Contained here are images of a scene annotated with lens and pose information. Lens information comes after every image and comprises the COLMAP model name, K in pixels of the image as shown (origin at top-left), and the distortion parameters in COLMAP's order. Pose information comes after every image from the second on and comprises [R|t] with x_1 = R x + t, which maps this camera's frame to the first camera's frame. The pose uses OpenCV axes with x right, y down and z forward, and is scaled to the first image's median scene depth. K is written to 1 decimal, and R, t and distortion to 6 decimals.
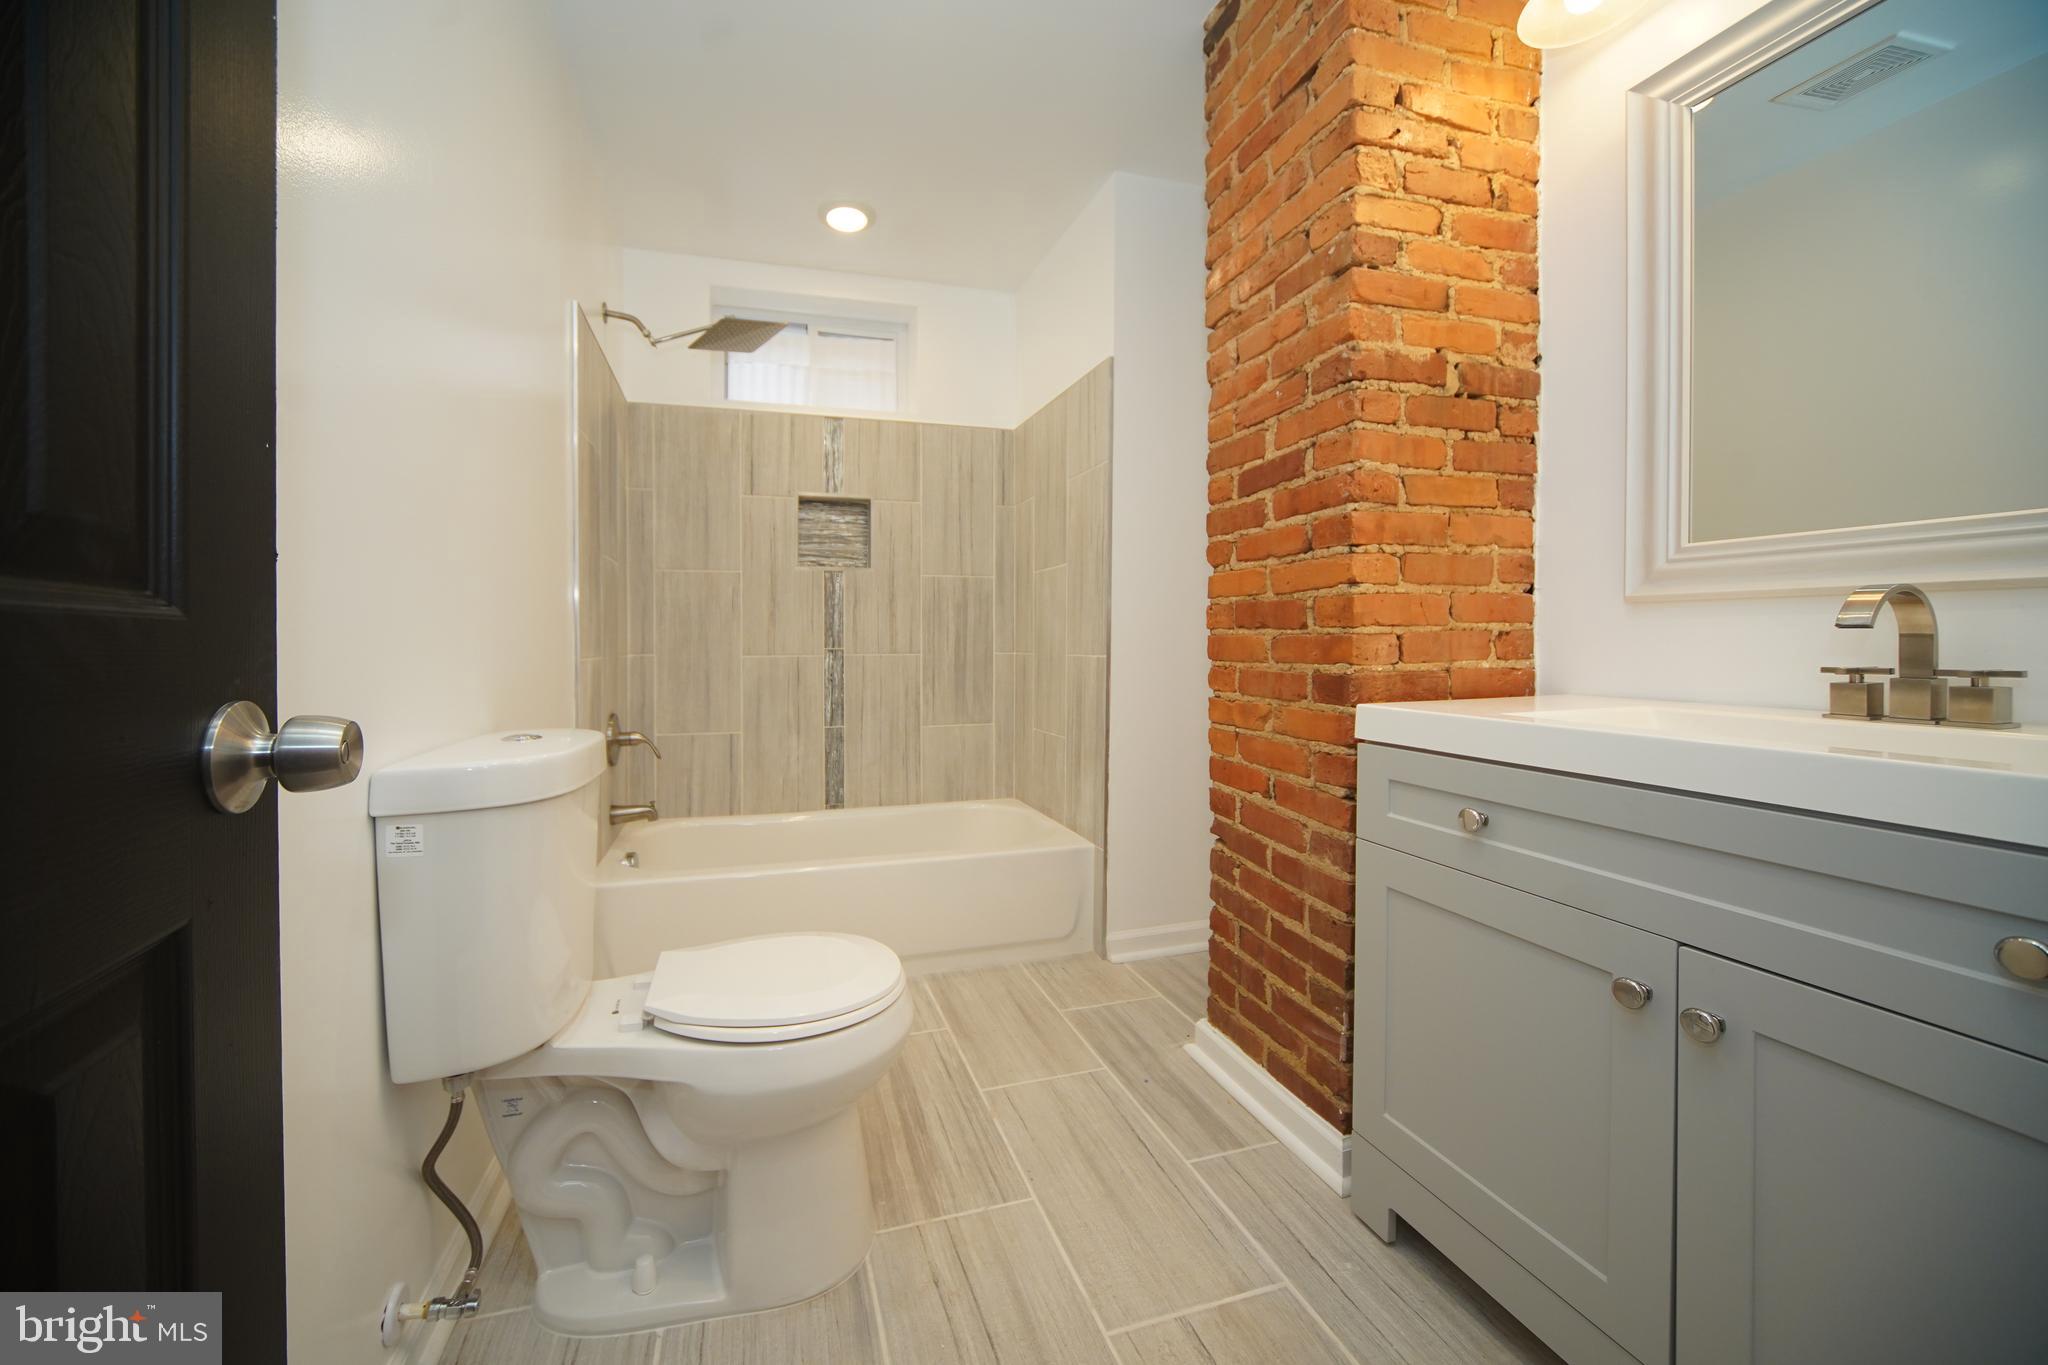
lens RADIAL K [[731.8, 0, 965.5], [0, 731.8, 640.6], [0, 0, 1]] dist [-0.002946, -0.000388]
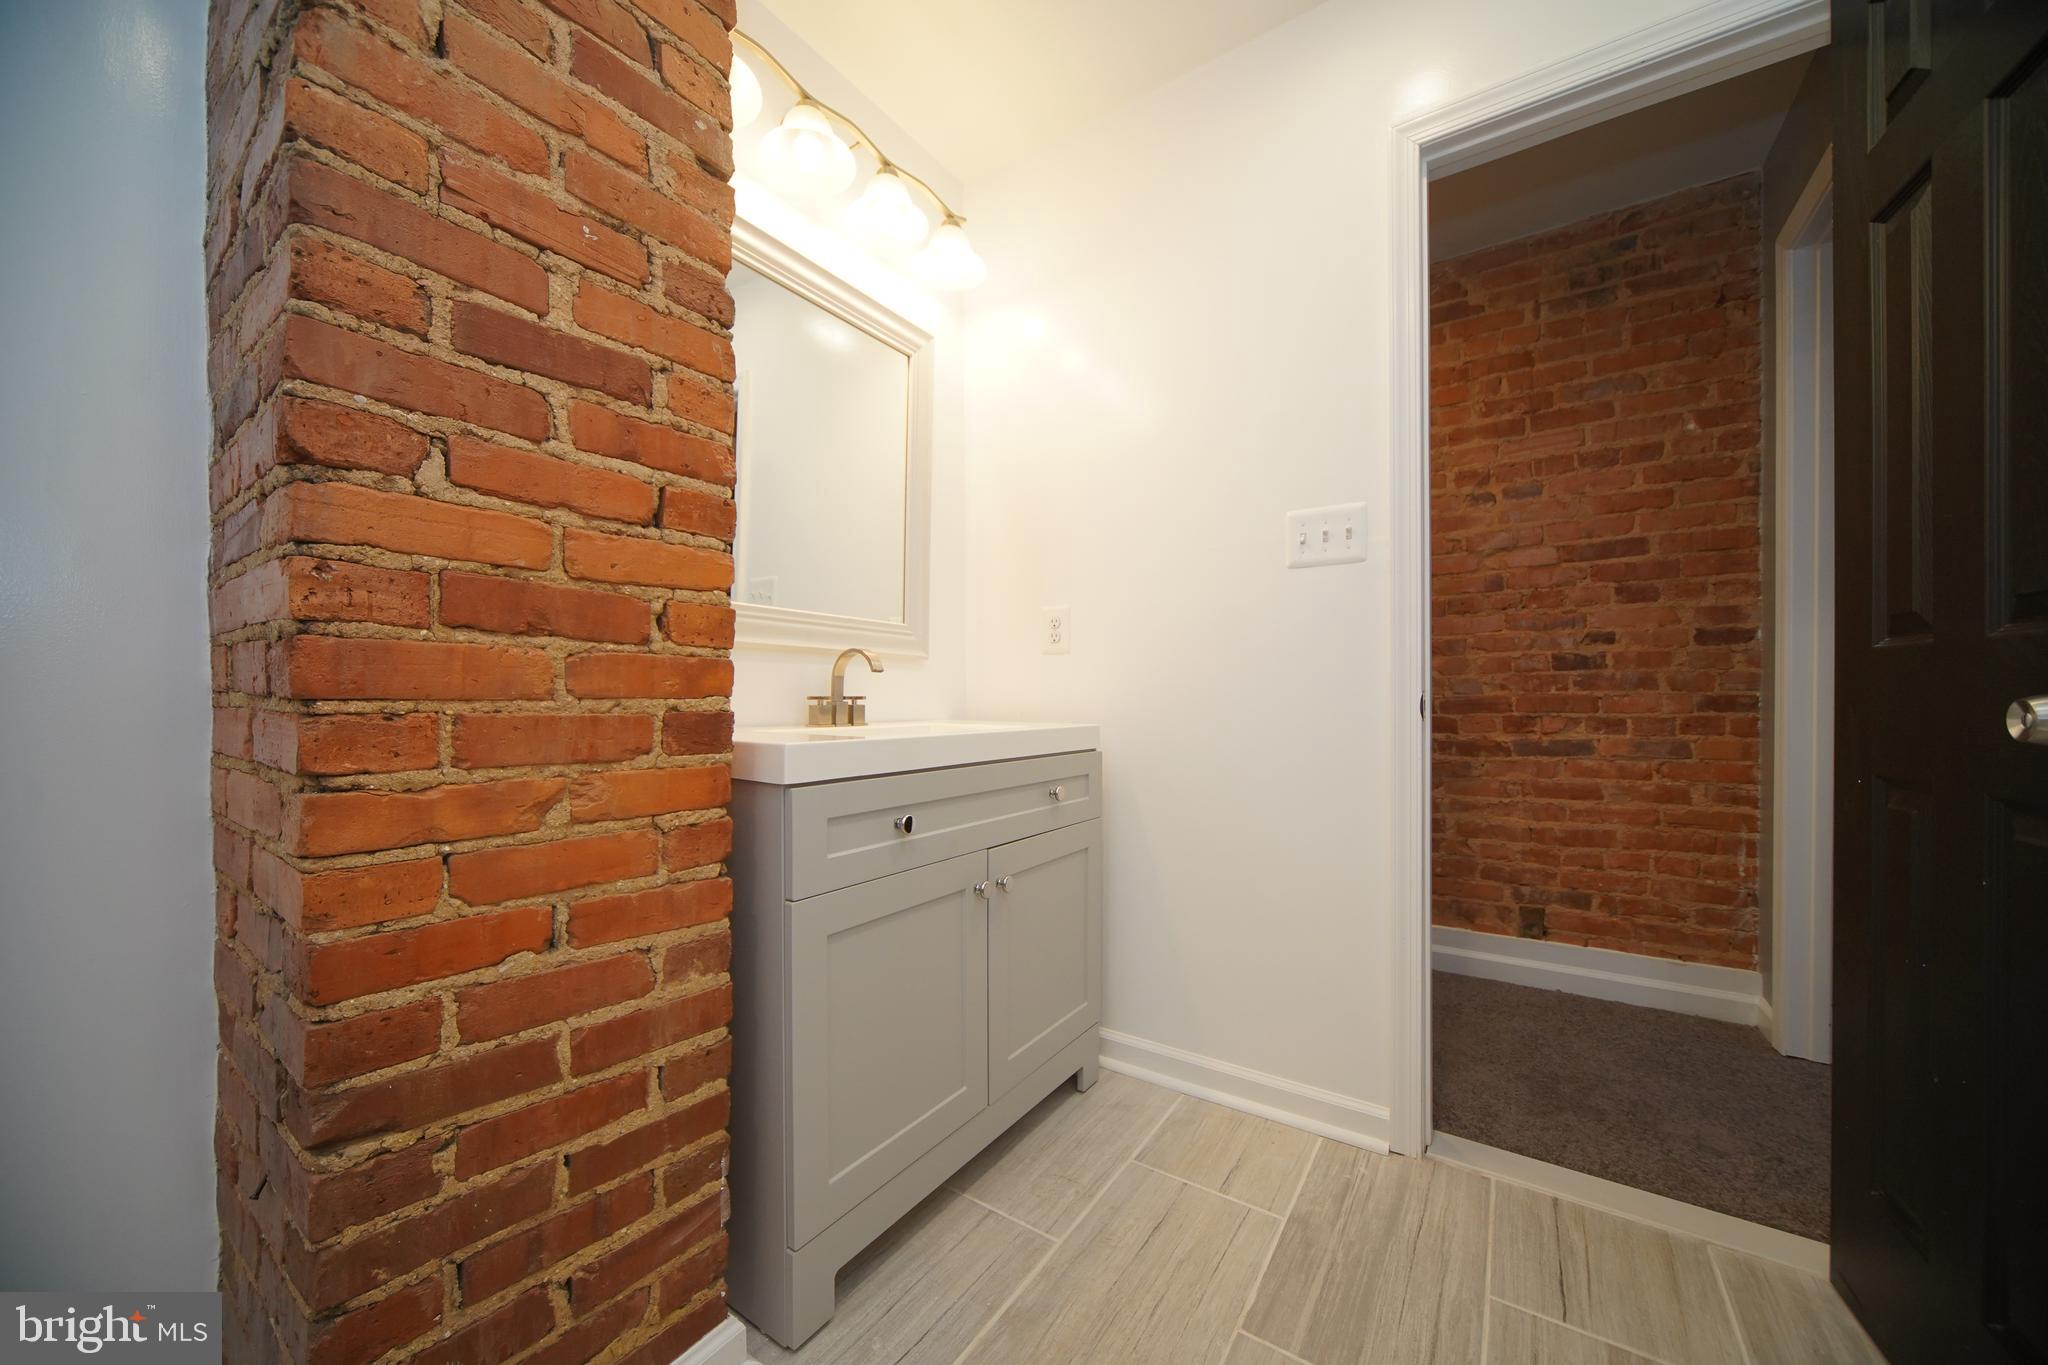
lens RADIAL K [[731.8, 0, 1023.2], [0, 731.8, 702.3], [0, 0, 1]] dist [-0.002946, -0.000388]
pose [[-0.632027, 0.000487, 0.774946, -0.235931], [0.003044, 0.999994, 0.001854, 0.032930], [-0.774940, 0.003531, -0.632024, 1.107729]]
